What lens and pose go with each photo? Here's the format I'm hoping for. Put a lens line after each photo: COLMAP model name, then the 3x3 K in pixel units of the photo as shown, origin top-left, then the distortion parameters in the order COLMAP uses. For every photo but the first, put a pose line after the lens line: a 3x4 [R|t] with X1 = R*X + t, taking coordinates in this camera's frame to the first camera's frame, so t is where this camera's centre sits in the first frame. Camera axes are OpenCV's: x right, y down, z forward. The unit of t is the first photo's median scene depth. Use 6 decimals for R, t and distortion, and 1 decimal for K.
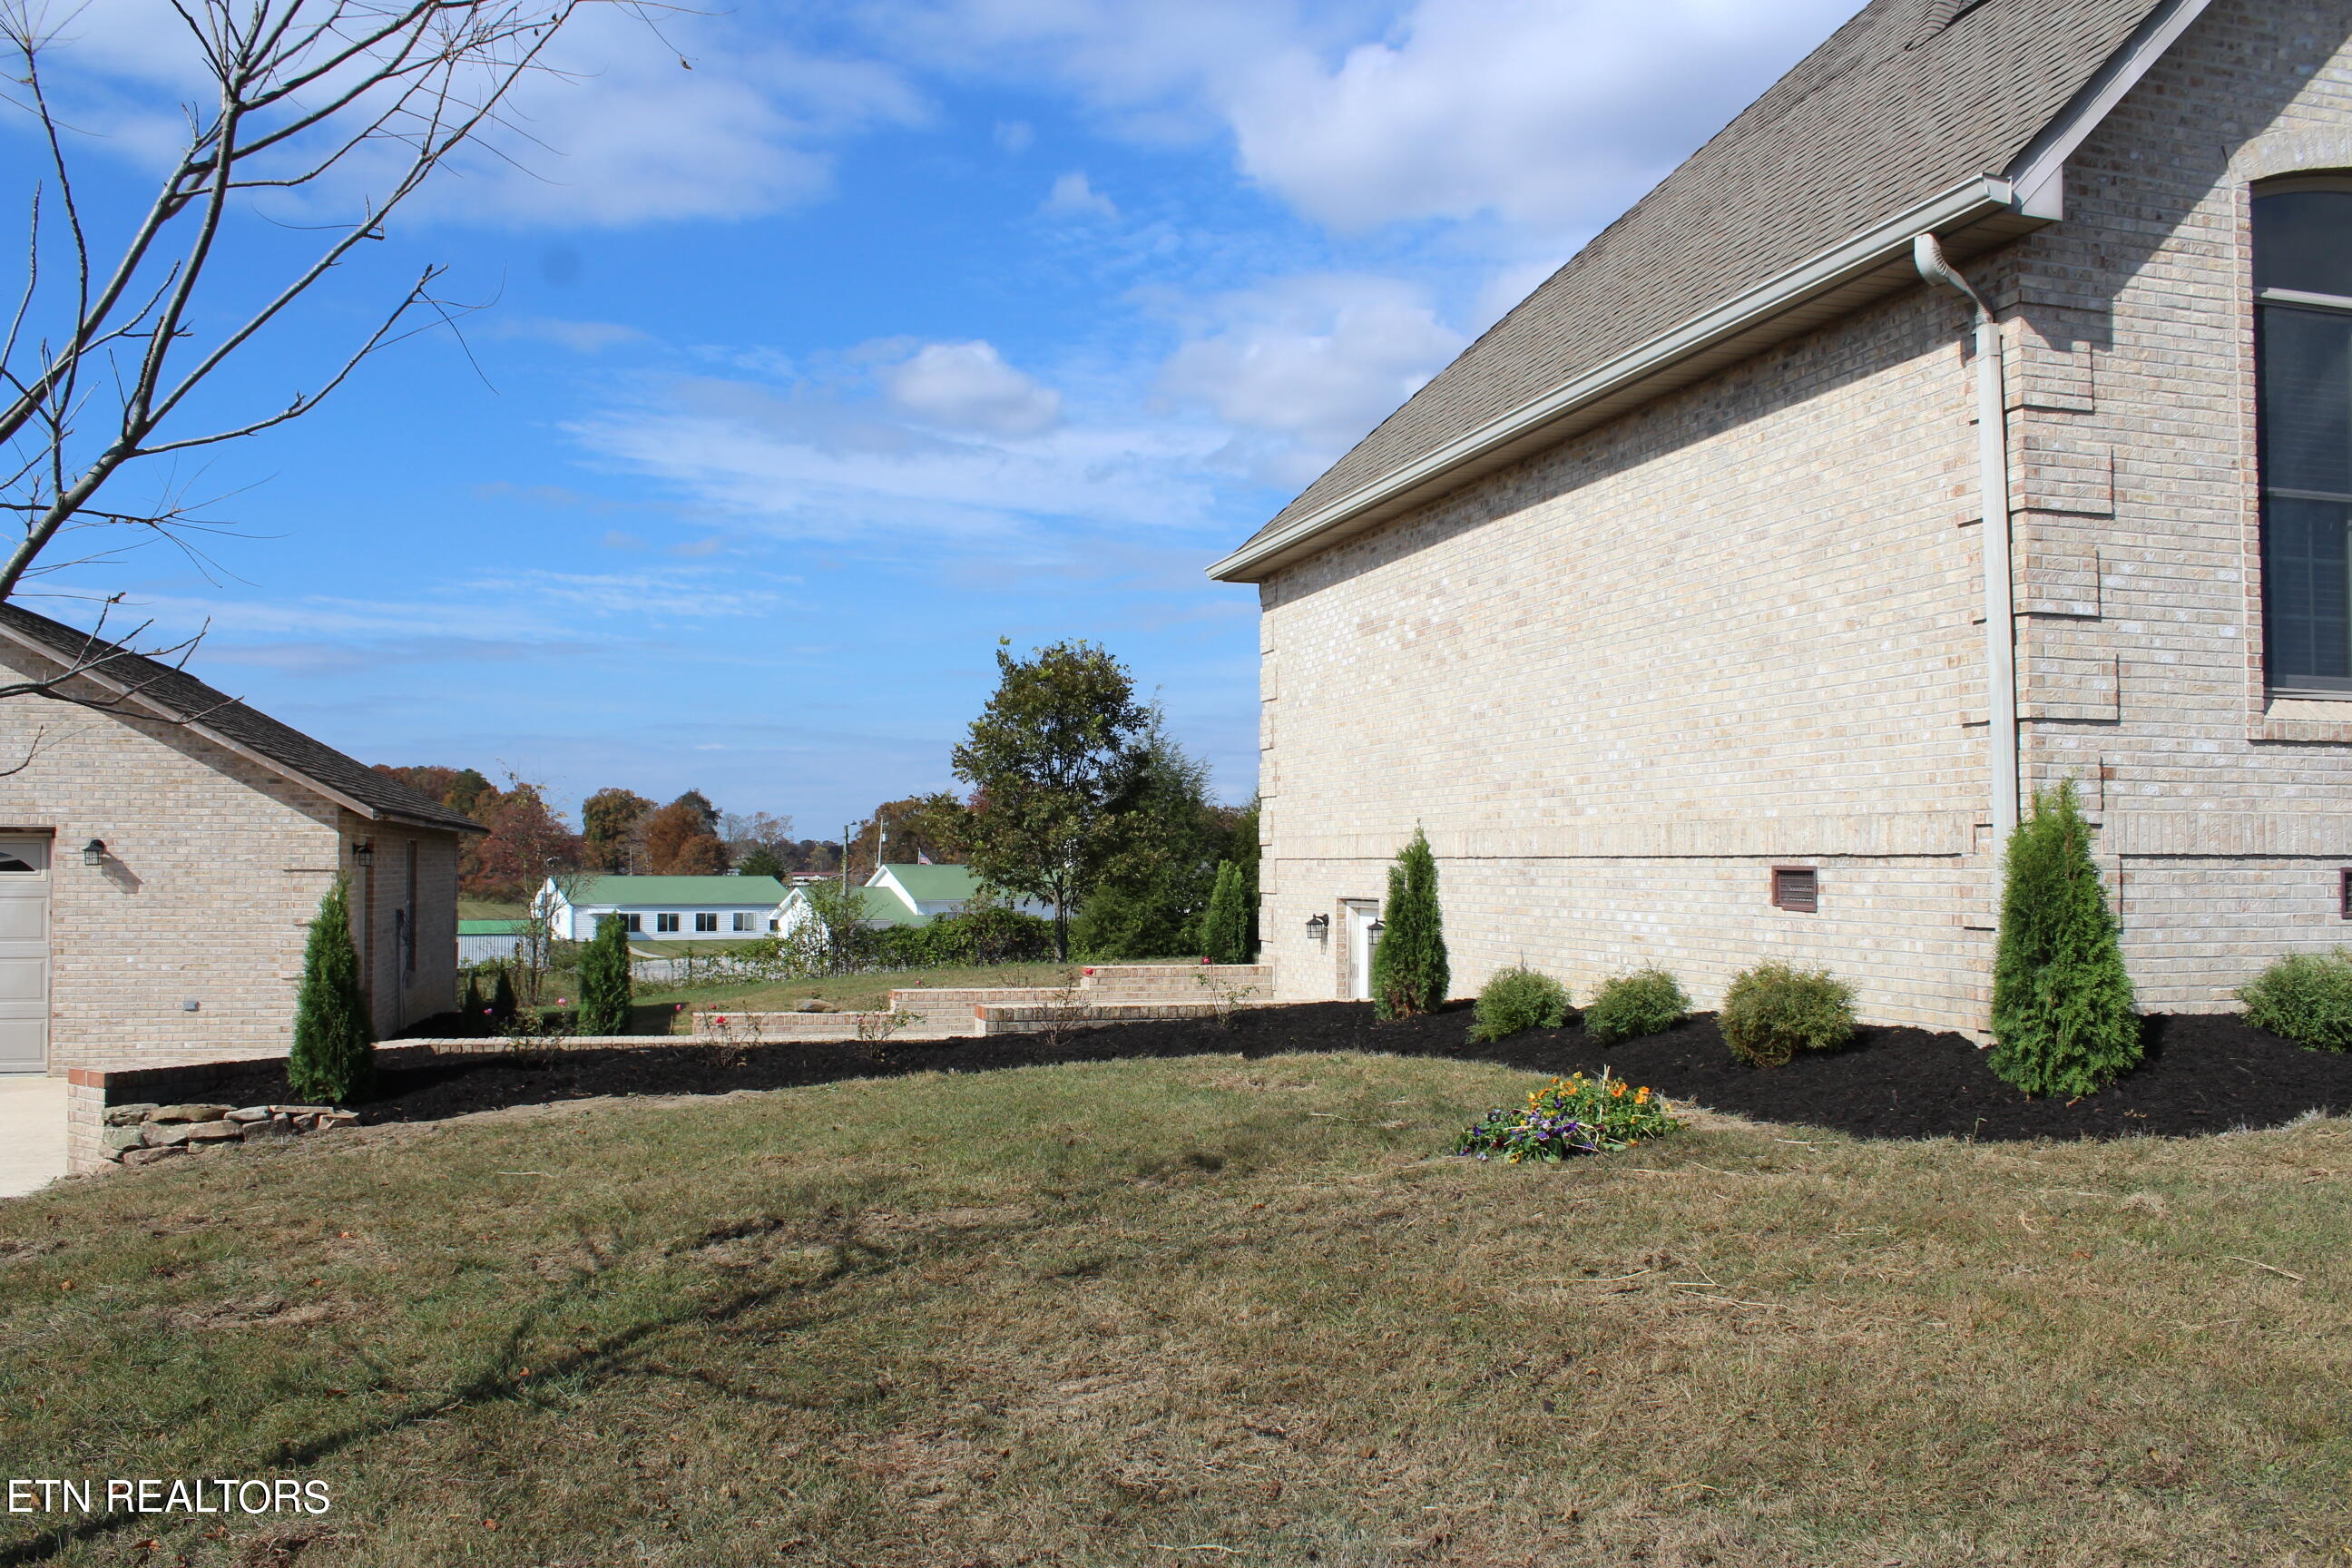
lens RADIAL K [[1952.6, 0, 1124.2], [0, 1952.6, 817.0], [0, 0, 1]] dist [-0.156693, 0.116881]
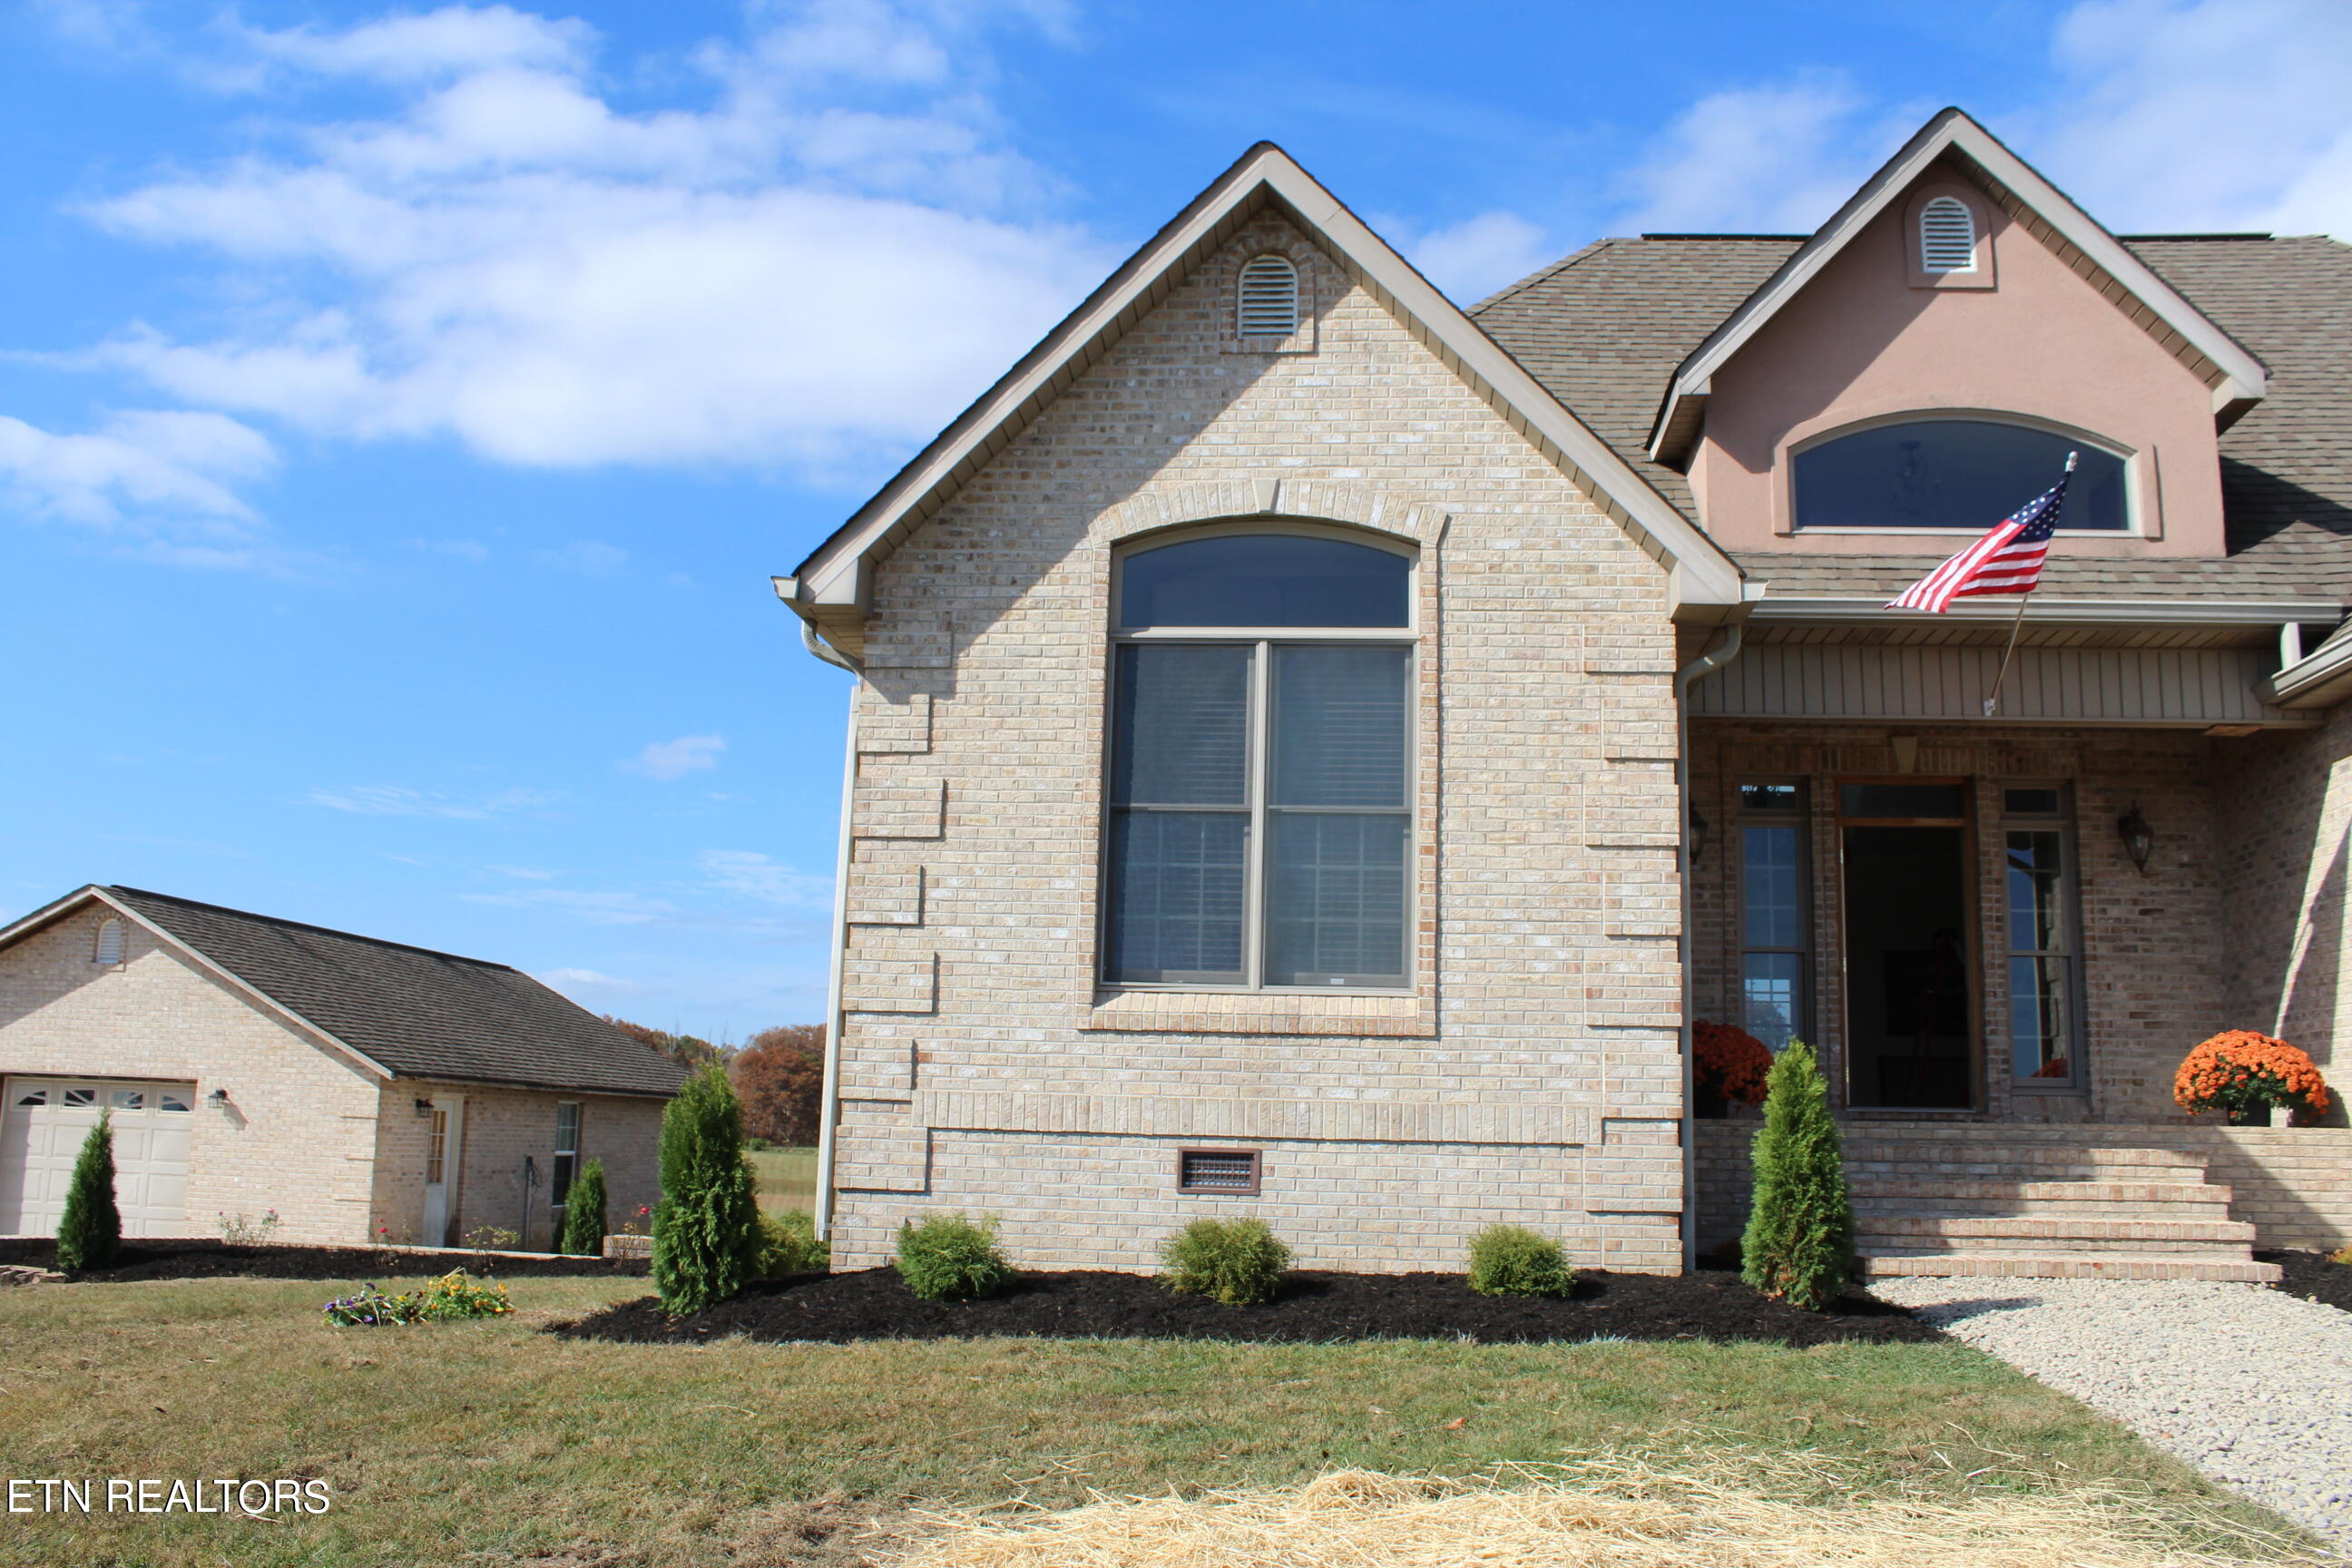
lens RADIAL K [[1952.6, 0, 1164.0], [0, 1952.6, 803.0], [0, 0, 1]] dist [-0.156693, 0.116881]
pose [[0.935104, -0.037842, -0.352347, 1.069392], [-0.015540, 0.988947, -0.147455, -0.003853], [0.354033, 0.143361, 0.924180, -0.082016]]
